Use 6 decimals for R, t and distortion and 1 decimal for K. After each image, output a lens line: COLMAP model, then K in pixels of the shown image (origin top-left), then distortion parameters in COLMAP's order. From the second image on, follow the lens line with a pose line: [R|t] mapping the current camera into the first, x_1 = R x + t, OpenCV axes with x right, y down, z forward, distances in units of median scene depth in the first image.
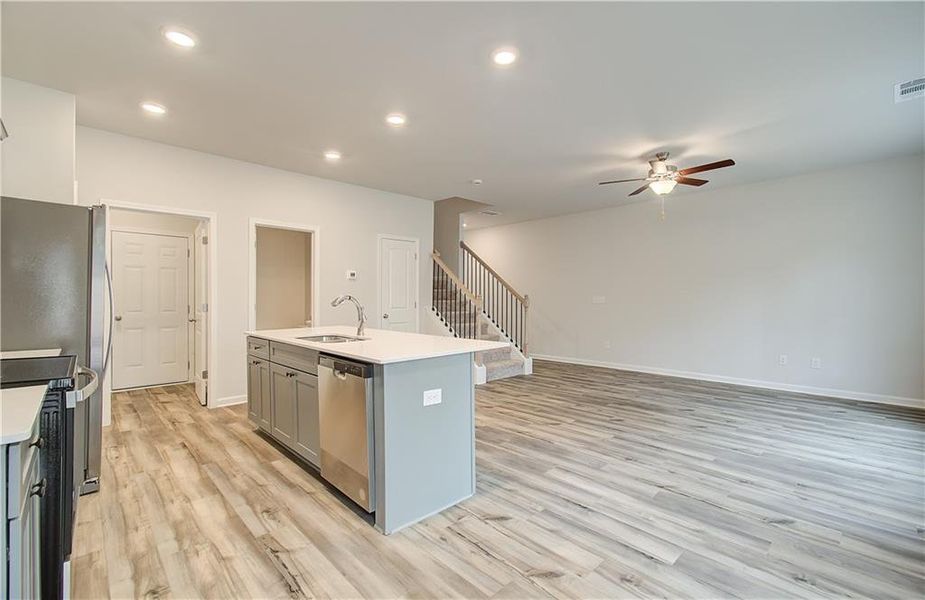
lens RADIAL K [[404.5, 0, 468.2], [0, 404.5, 300.8], [0, 0, 1]] dist [-0.003965, 0.001807]
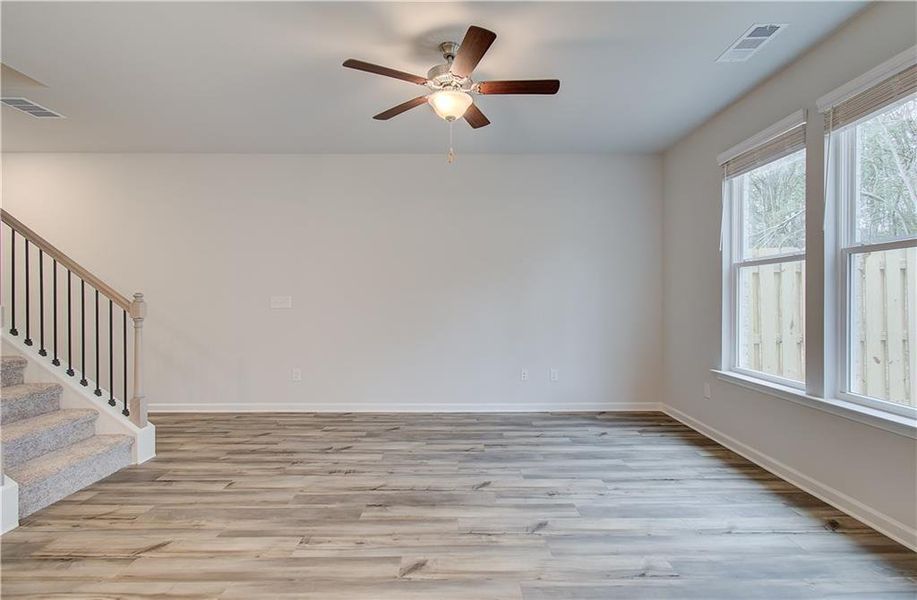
lens RADIAL K [[447.7, 0, 462.4], [0, 447.7, 302.9], [0, 0, 1]] dist [0.006454, -0.000975]
pose [[0.687152, -0.005848, 0.726490, 0.045157], [0.003511, 0.999983, 0.004729, -0.008910], [-0.726506, -0.000699, 0.687160, 0.740585]]
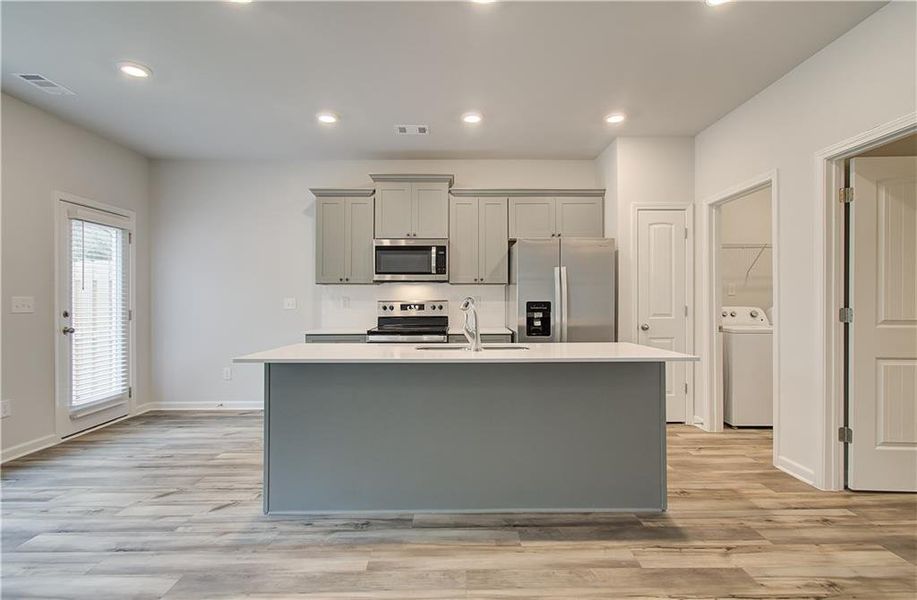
lens RADIAL K [[442.2, 0, 460.5], [0, 442.2, 302.5], [0, 0, 1]] dist [-0.002655, 0.001100]
pose [[-0.687079, 0.003860, -0.726572, 0.328405], [-0.000665, 0.999982, 0.005942, -0.007830], [0.726582, 0.004566, -0.687064, 1.512820]]
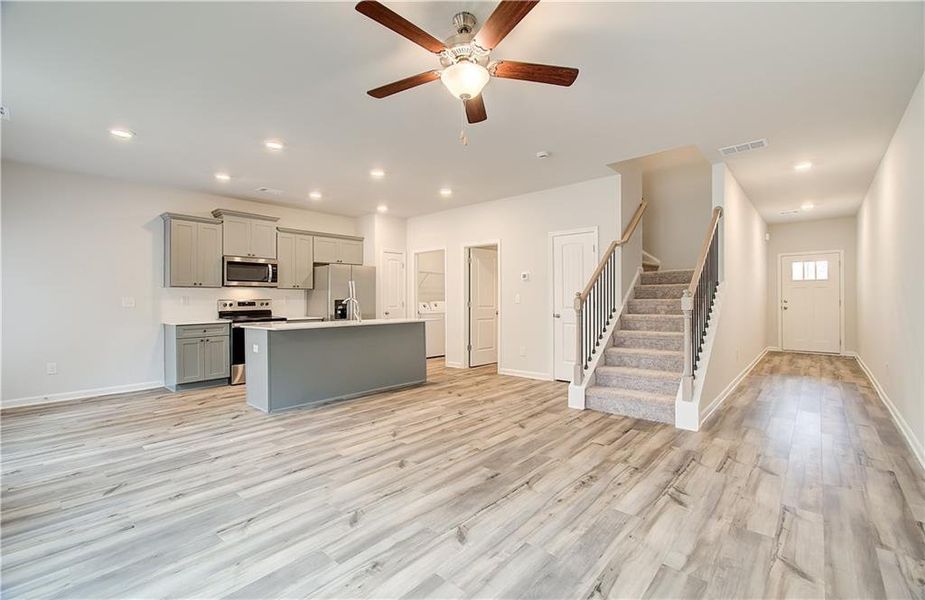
lens RADIAL K [[399.8, 0, 461.0], [0, 399.8, 299.7], [0, 0, 1]] dist [0.000127, -0.000096]
pose [[0.066393, -0.000978, -0.997793, 1.329652], [0.002186, 0.999997, -0.000835, -0.000795], [0.997791, -0.002126, 0.066395, 1.283210]]
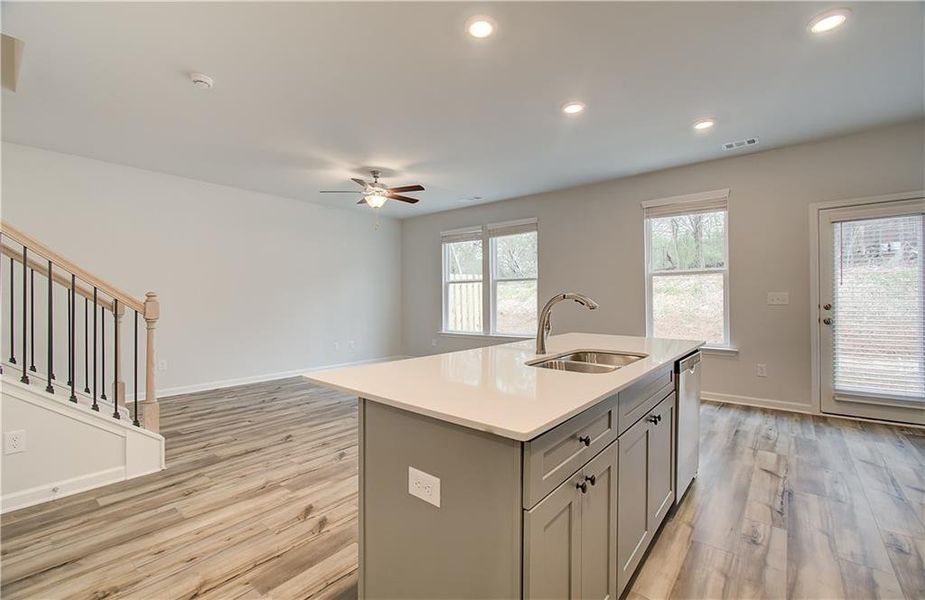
lens RADIAL K [[399.8, 0, 467.1], [0, 399.8, 298.9], [0, 0, 1]] dist [0.000127, -0.000096]
pose [[-0.121962, 0.002403, 0.992532, -0.885137], [0.009278, 0.999956, -0.001281, -0.002213], [-0.992491, 0.009052, -0.121979, 1.187147]]
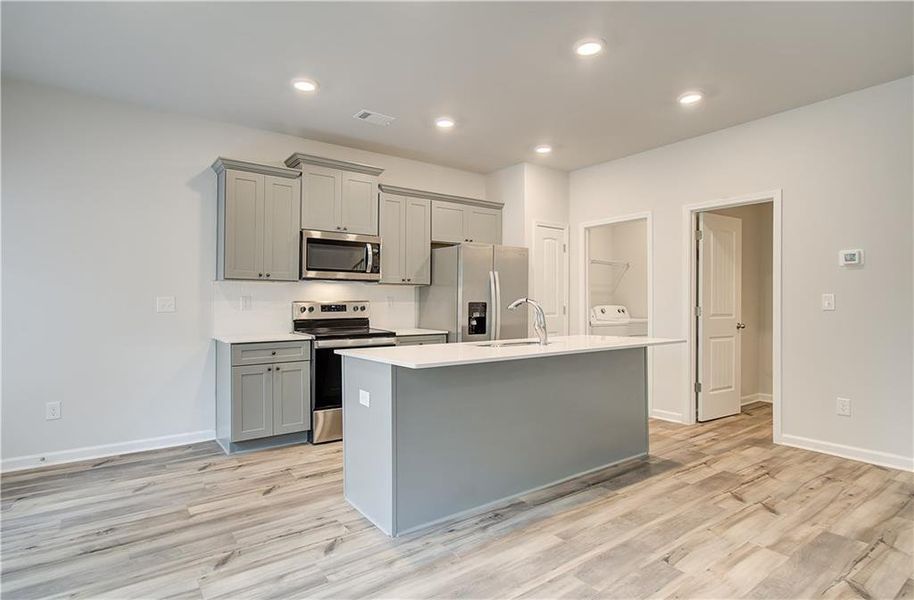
lens RADIAL K [[477.4, 0, 456.9], [0, 477.4, 302.1], [0, 0, 1]] dist [-0.007981, 0.004451]
pose [[-0.133983, -0.001711, -0.990982, 0.723583], [-0.003913, 0.999992, -0.001197, -0.002093], [0.990976, 0.003717, -0.133989, 0.945363]]
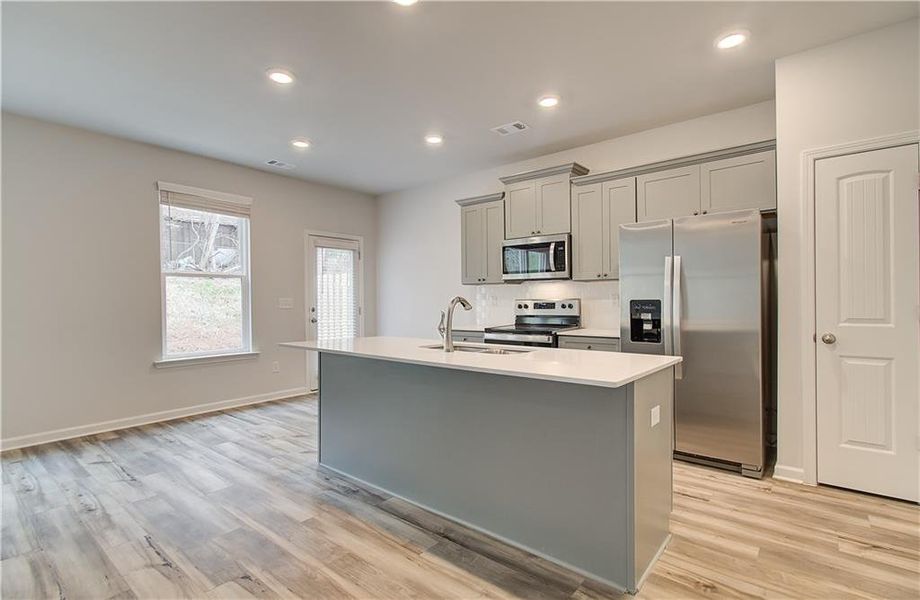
lens RADIAL K [[428.2, 0, 466.1], [0, 428.2, 306.1], [0, 0, 1]] dist [-0.008734, 0.003130]
pose [[-0.992159, 0.009225, -0.124638, -0.201151], [0.007172, 0.999831, 0.016909, -0.008432], [0.124773, 0.015882, -0.992058, 1.737418]]
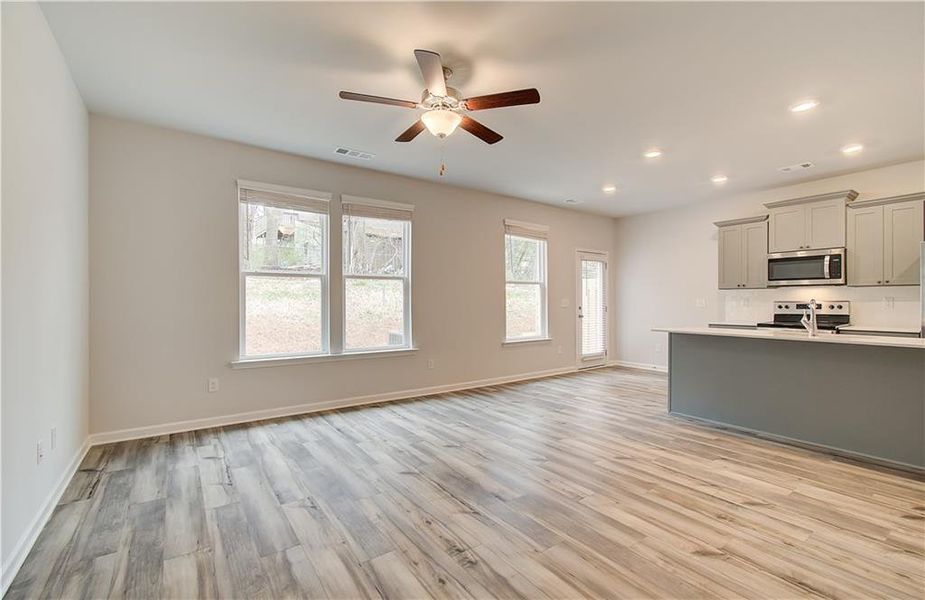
lens RADIAL K [[399.8, 0, 469.7], [0, 399.8, 301.4], [0, 0, 1]] dist [0.000127, -0.000096]
pose [[-0.989433, 0.001618, 0.144984, 0.468485], [0.001845, 0.999997, 0.001428, -0.008966], [-0.144981, 0.001681, -0.989433, 2.146976]]
